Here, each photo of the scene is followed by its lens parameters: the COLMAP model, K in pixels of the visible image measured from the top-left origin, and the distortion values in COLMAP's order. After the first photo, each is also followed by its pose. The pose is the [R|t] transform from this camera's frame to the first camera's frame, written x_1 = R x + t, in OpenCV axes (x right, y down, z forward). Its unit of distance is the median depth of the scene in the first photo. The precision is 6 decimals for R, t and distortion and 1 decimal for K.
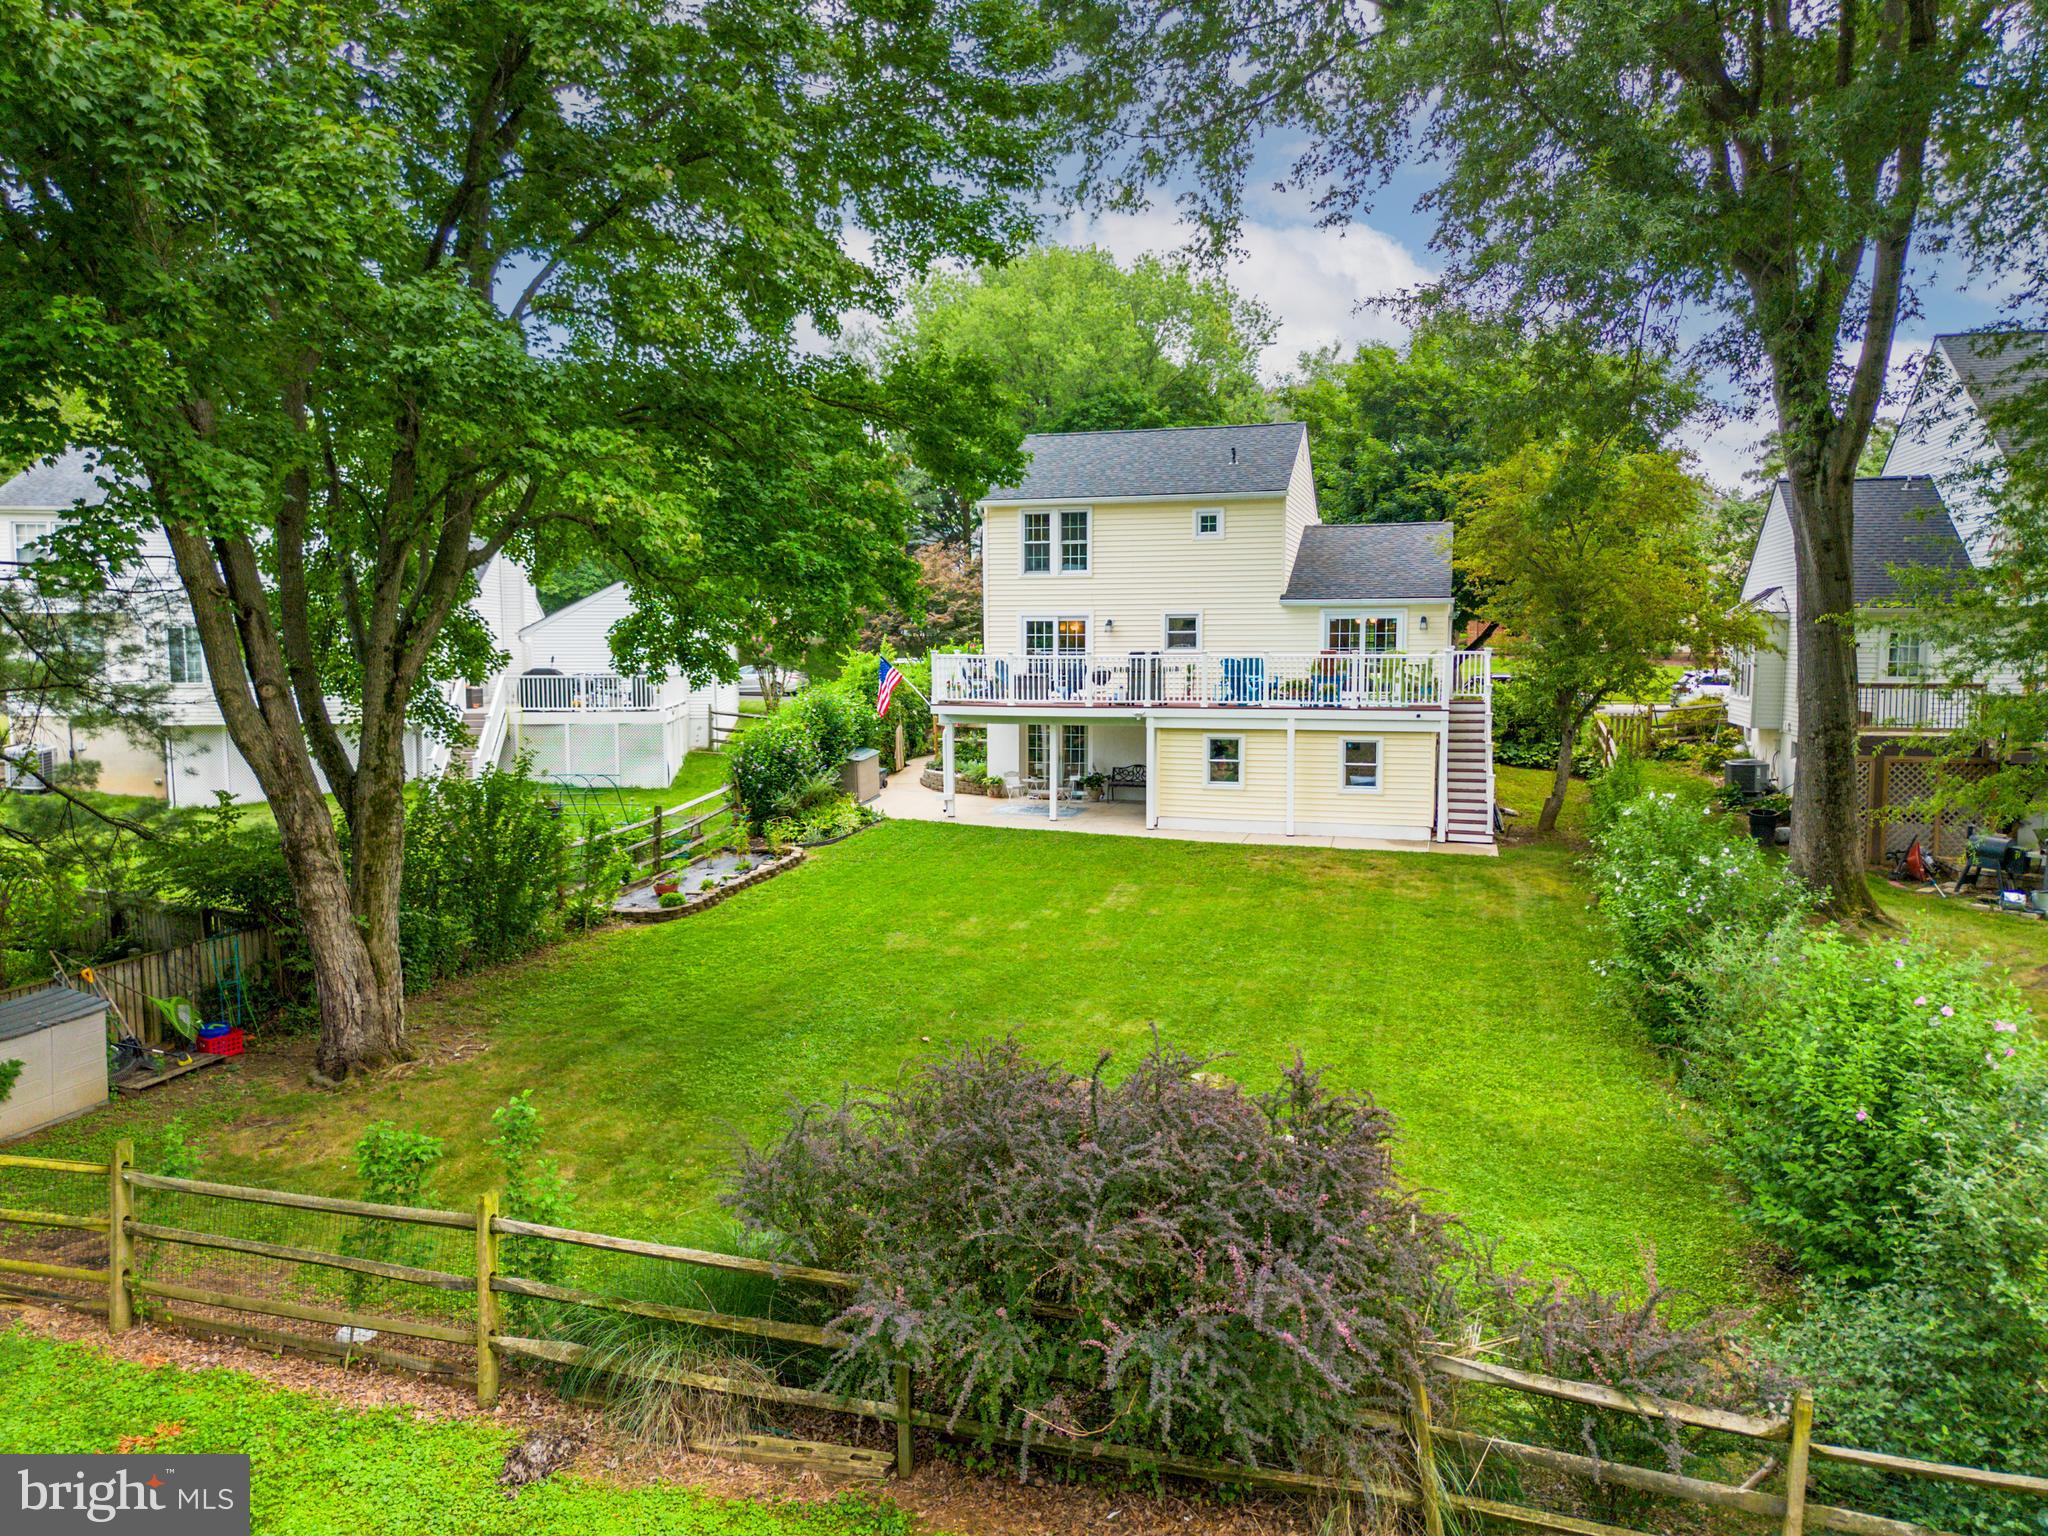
lens RADIAL K [[1458.7, 0, 1027.7], [0, 1458.7, 816.9], [0, 0, 1]] dist [0.054615, -0.005977]
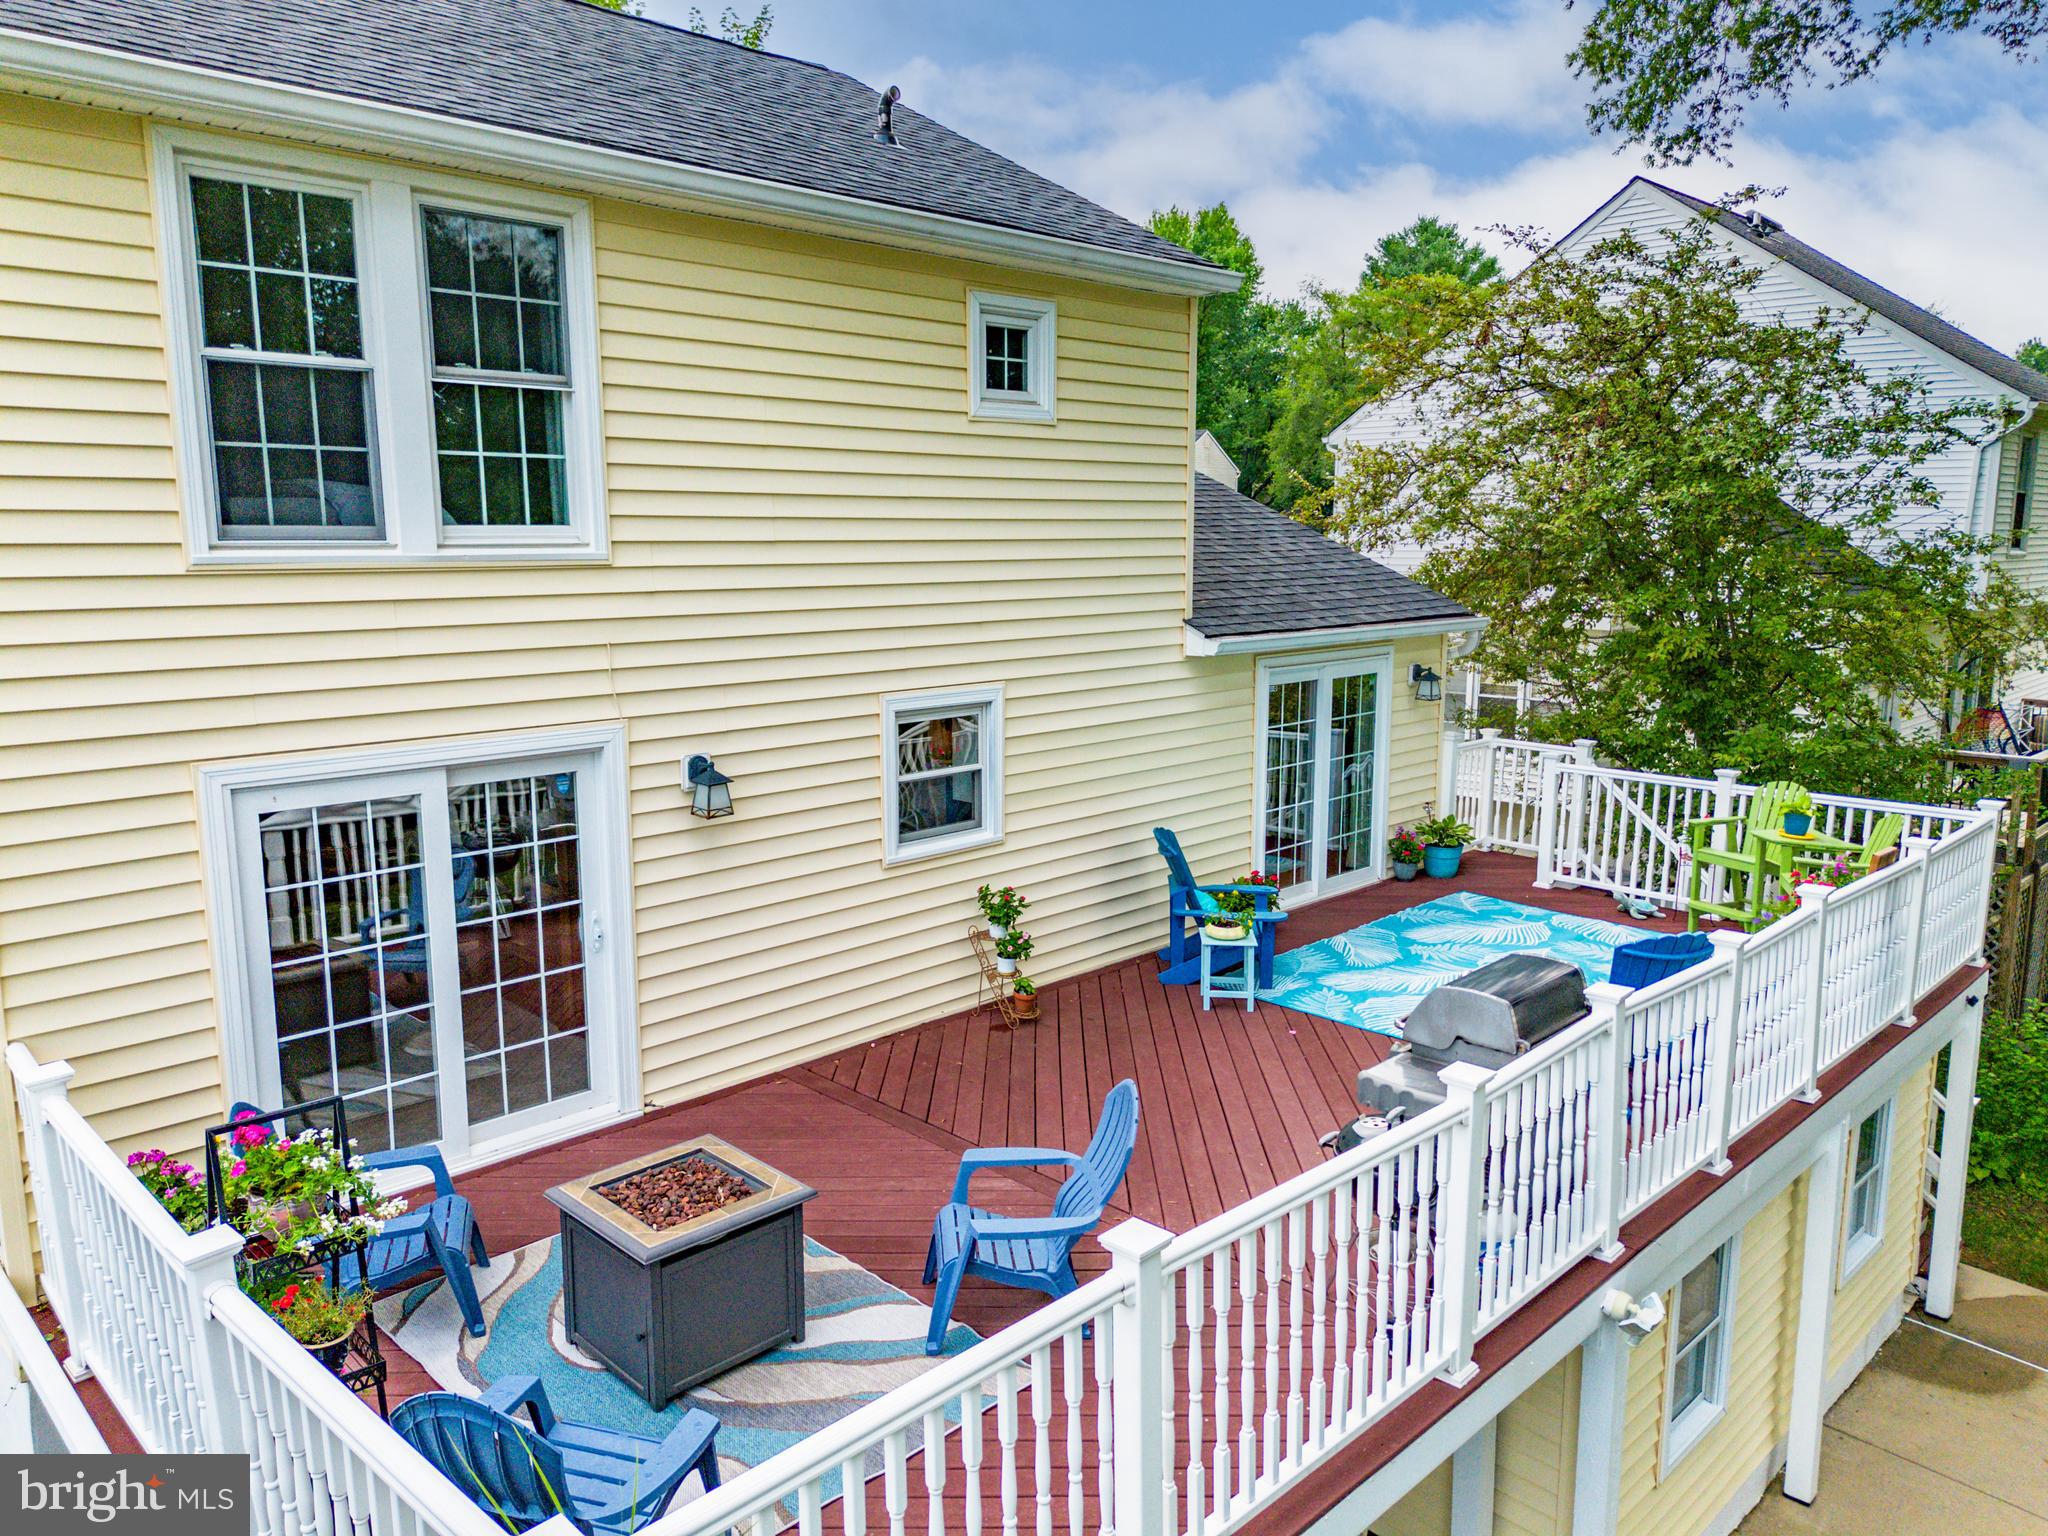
lens RADIAL K [[1458.7, 0, 1027.7], [0, 1458.7, 816.9], [0, 0, 1]] dist [0.054615, -0.005977]
pose [[0.487634, -0.171075, 0.856123, -0.112188], [0.096818, 0.985162, 0.141714, -0.154621], [-0.867663, 0.013784, 0.496962, 0.857961]]
